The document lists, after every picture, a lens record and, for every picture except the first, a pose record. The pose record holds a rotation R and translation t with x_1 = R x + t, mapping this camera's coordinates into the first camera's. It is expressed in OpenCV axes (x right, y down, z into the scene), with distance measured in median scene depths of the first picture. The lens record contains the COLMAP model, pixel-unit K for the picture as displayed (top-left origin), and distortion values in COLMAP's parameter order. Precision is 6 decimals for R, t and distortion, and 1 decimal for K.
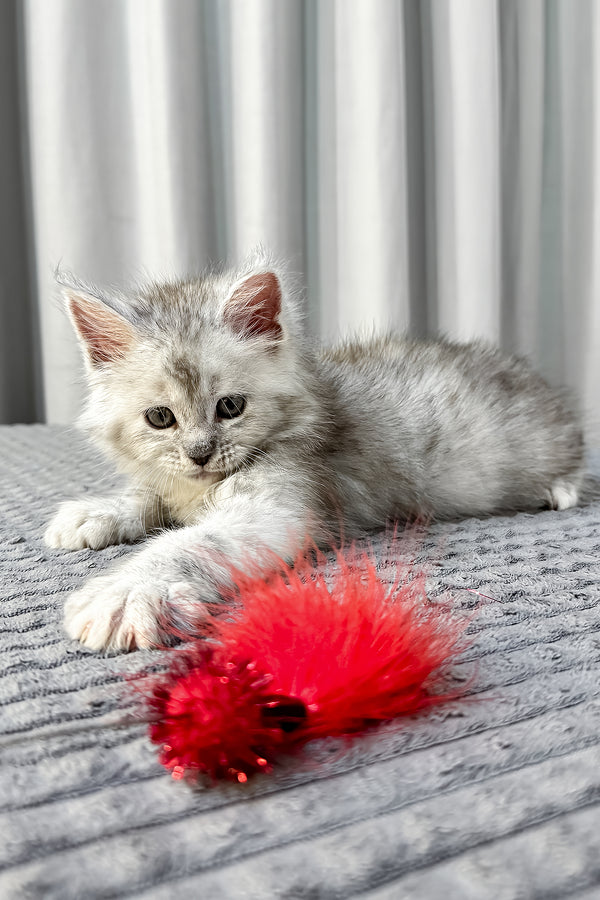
lens RADIAL K [[847.9, 0, 294.7], [0, 847.9, 390.2], [0, 0, 1]] dist [-0.037532, 0.000000]
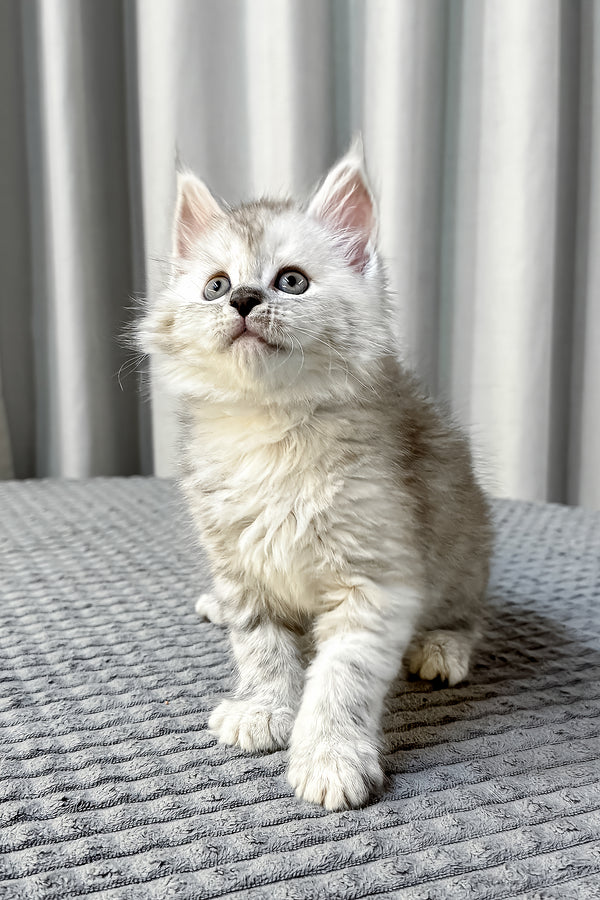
lens RADIAL K [[1103.3, 0, 328.6], [0, 1103.3, 481.1], [0, 0, 1]] dist [-0.000857, 0.000000]
pose [[0.997928, 0.035872, -0.053408, -0.104278], [-0.029351, 0.992551, 0.118239, -0.302847], [0.057252, -0.116427, 0.991548, -0.600182]]
